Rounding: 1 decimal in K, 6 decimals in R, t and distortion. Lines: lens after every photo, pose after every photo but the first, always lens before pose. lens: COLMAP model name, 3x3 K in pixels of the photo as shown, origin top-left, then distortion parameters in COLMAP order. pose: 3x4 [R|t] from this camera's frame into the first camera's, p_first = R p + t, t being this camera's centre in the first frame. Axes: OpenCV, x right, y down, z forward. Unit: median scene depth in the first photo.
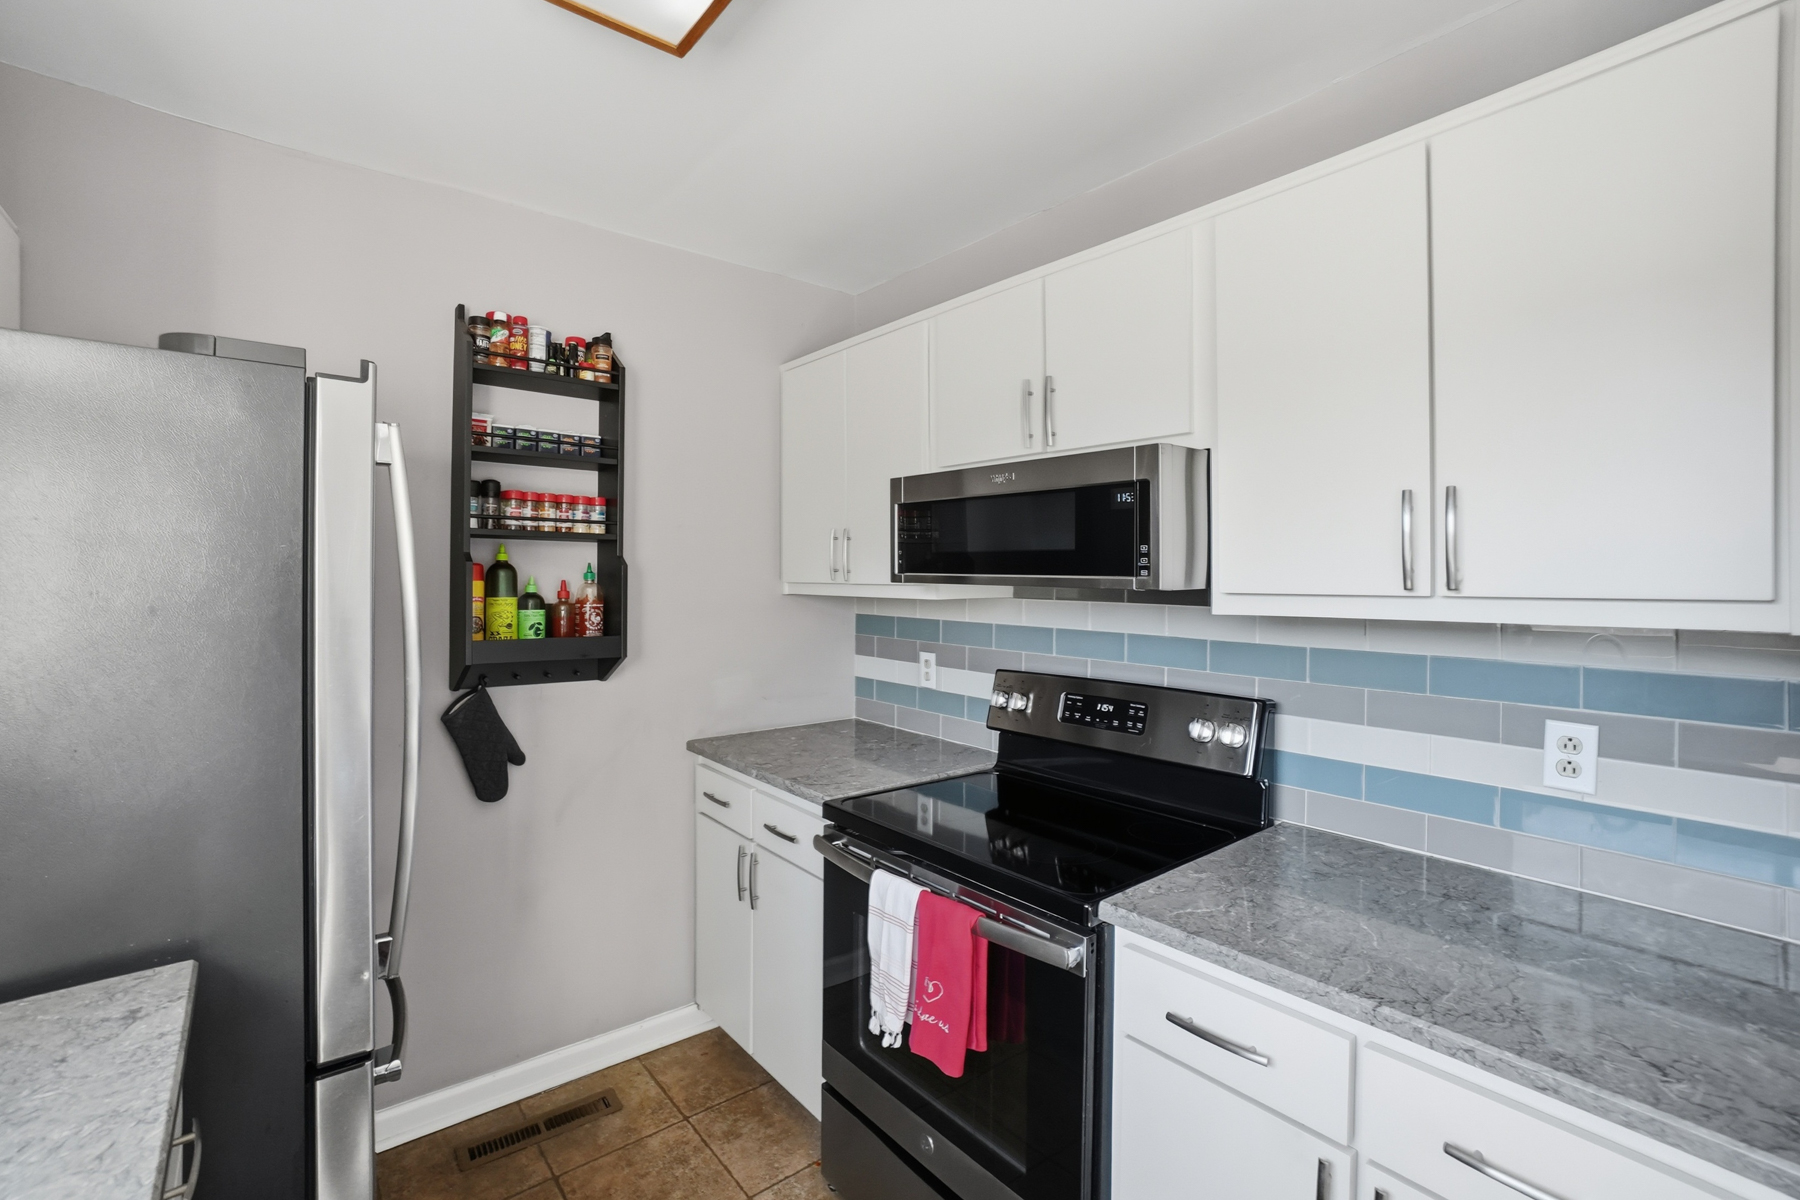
lens RADIAL K [[794.9, 0, 895.2], [0, 794.9, 577.6], [0, 0, 1]] dist [-0.056240, 0.022536]
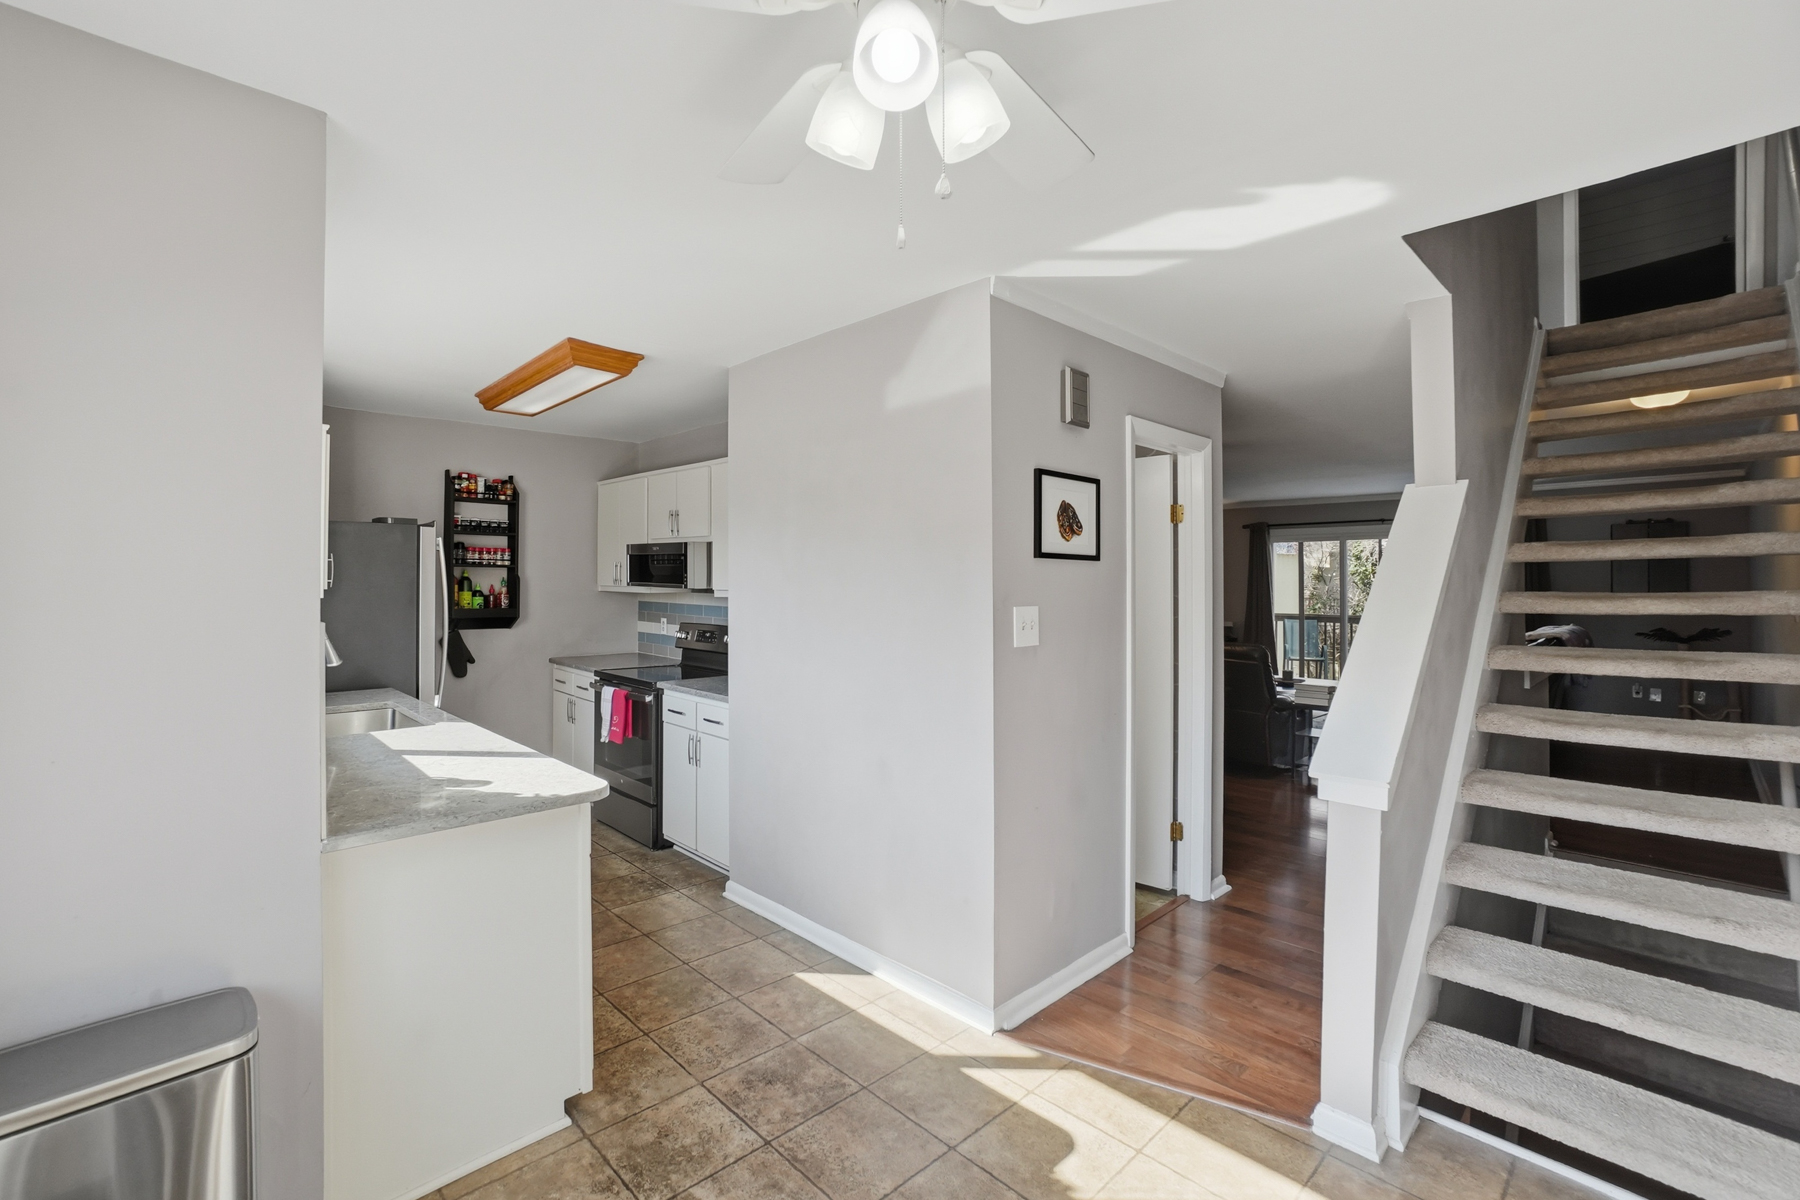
lens RADIAL K [[794.9, 0, 895.2], [0, 794.9, 577.6], [0, 0, 1]] dist [-0.056240, 0.022536]
pose [[0.995883, 0.002898, 0.090604, 0.581467], [-0.002882, 0.999996, -0.000311, -0.020949], [-0.090604, 0.000049, 0.995887, -1.480430]]
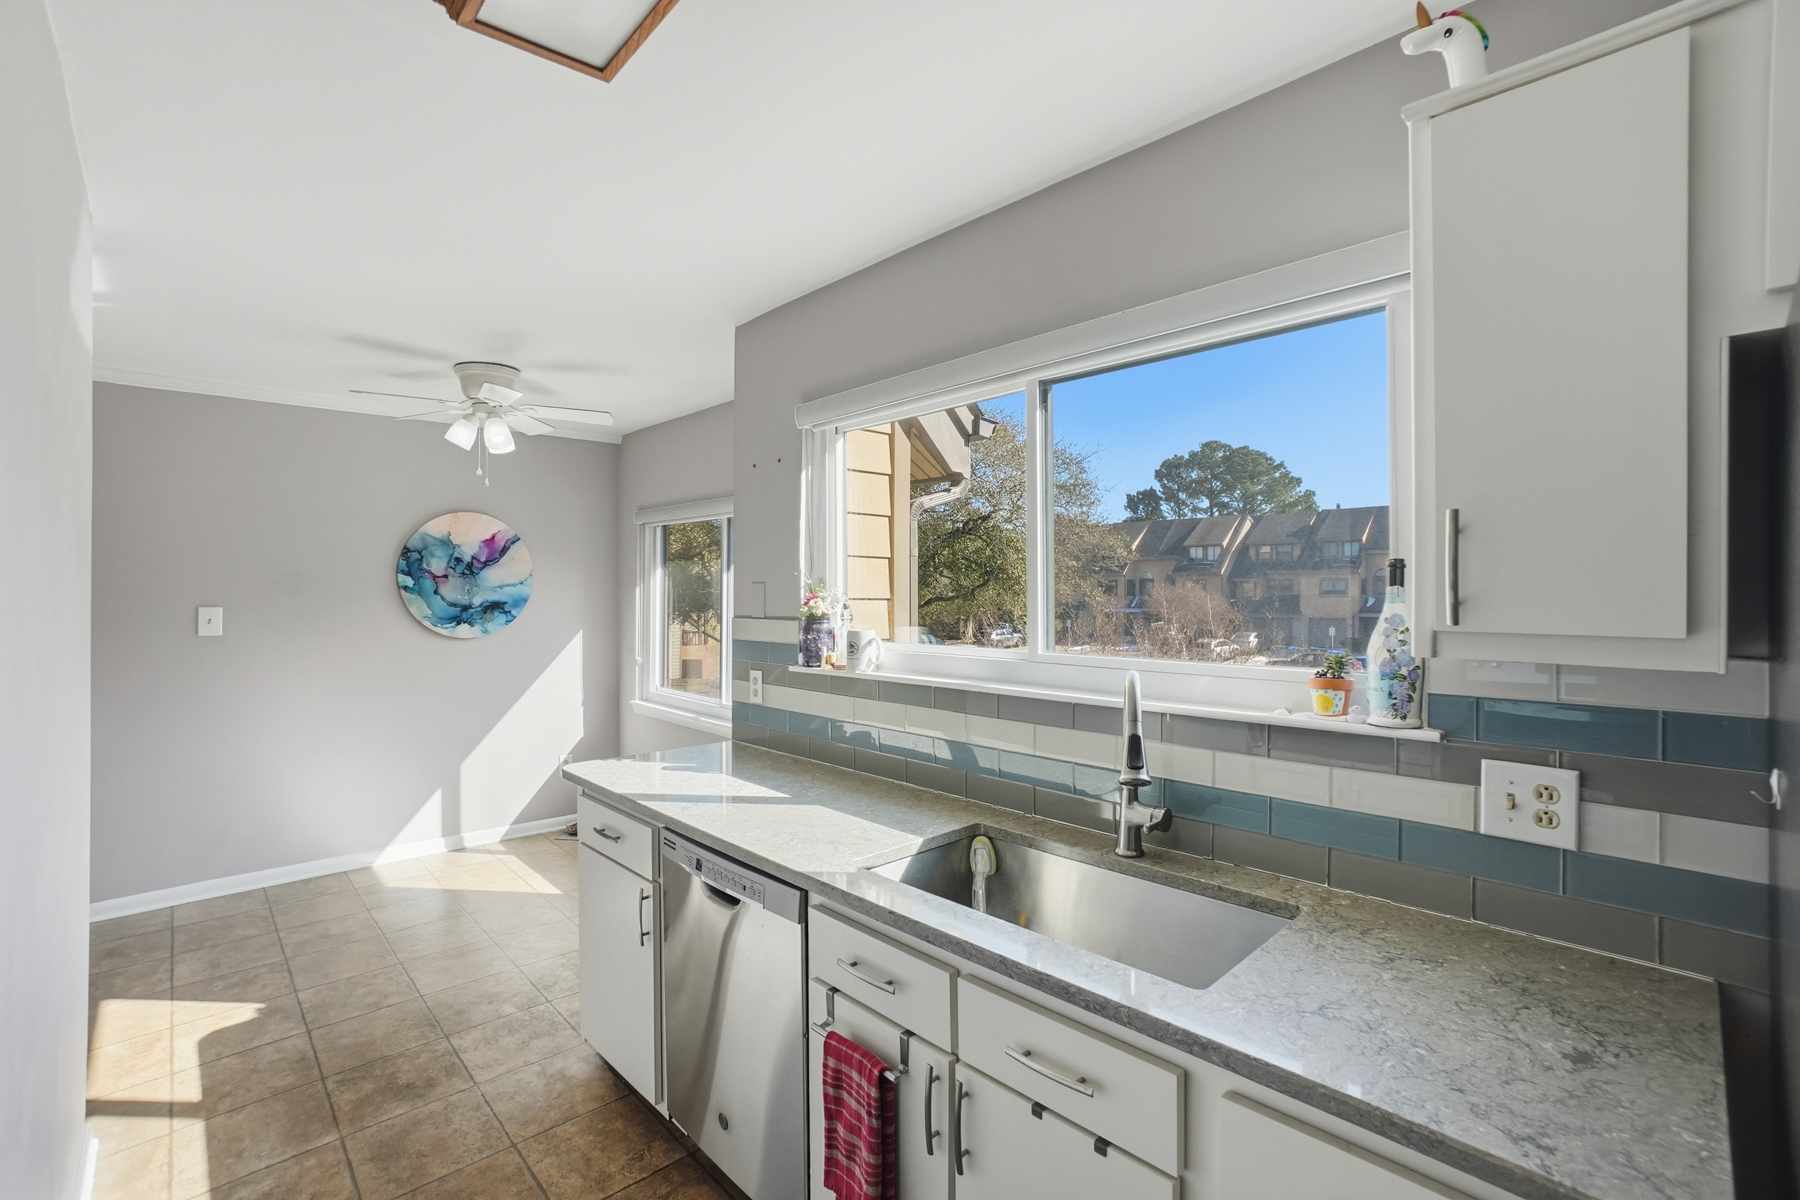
lens RADIAL K [[789.0, 0, 896.1], [0, 789.0, 589.8], [0, 0, 1]] dist [-0.057201, 0.022654]
pose [[-0.996594, -0.001342, -0.082456, -0.097409], [-0.000968, 0.999989, -0.004573, -0.017208], [0.082461, -0.004478, -0.996584, 0.773964]]
